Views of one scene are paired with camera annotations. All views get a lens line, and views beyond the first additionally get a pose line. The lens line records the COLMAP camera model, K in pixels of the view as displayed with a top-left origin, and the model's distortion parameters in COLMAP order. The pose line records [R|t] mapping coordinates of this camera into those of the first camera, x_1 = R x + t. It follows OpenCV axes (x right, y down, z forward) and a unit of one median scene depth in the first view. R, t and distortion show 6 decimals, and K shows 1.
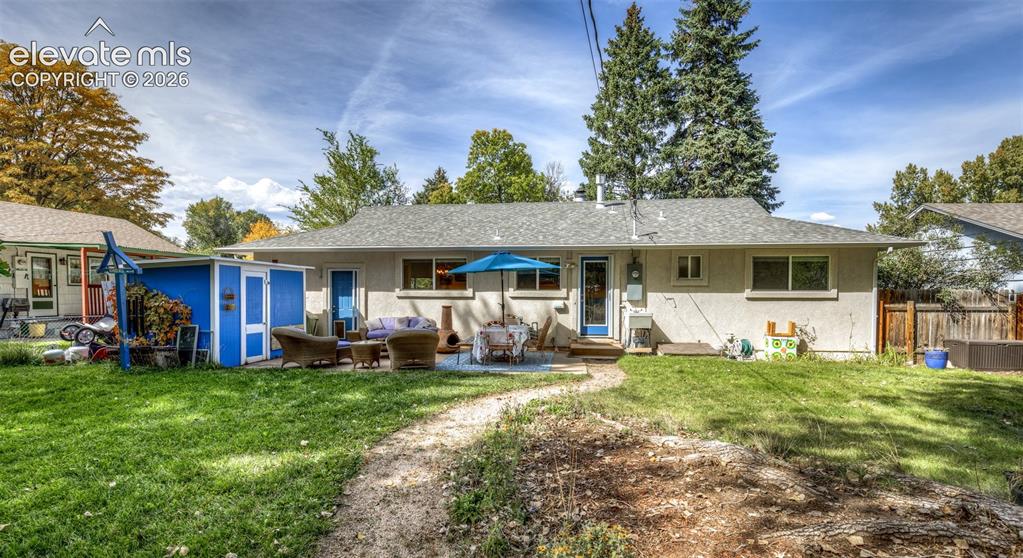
lens RADIAL K [[485.7, 0, 506.6], [0, 485.7, 315.3], [0, 0, 1]] dist [-0.009710, -0.000344]
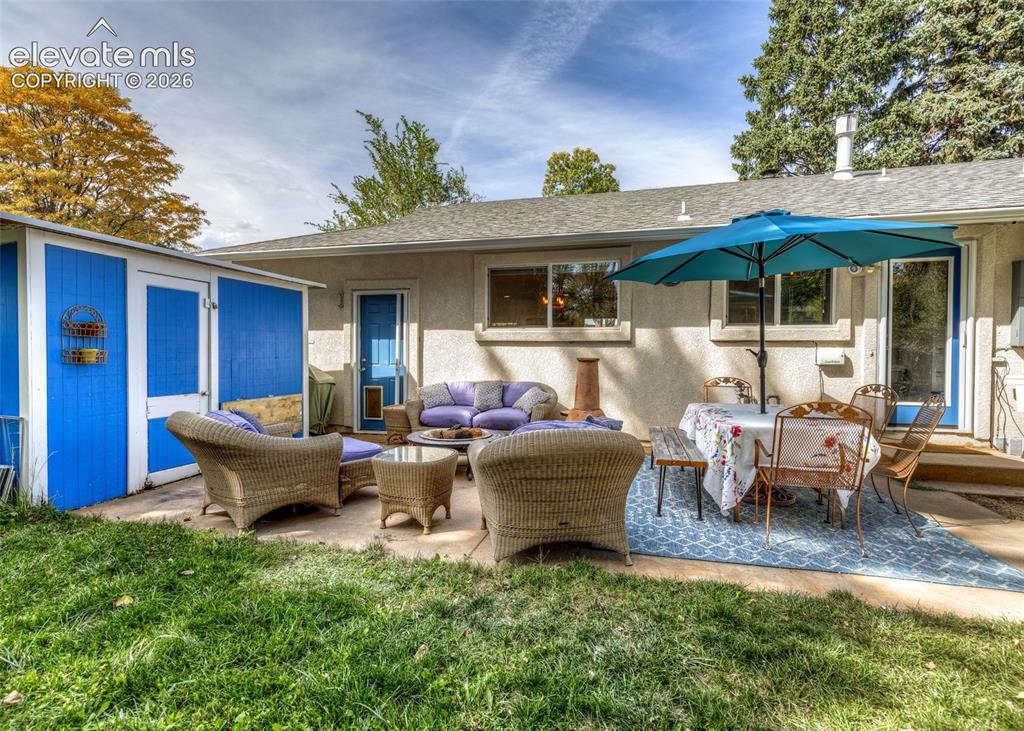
lens RADIAL K [[502.7, 0, 503.8], [0, 502.7, 368.4], [0, 0, 1]] dist [0.001004, -0.000859]
pose [[0.992299, 0.005677, -0.123733, -0.135039], [-0.006990, 0.999924, -0.010180, -0.003797], [0.123666, 0.010966, 0.992263, 0.480389]]
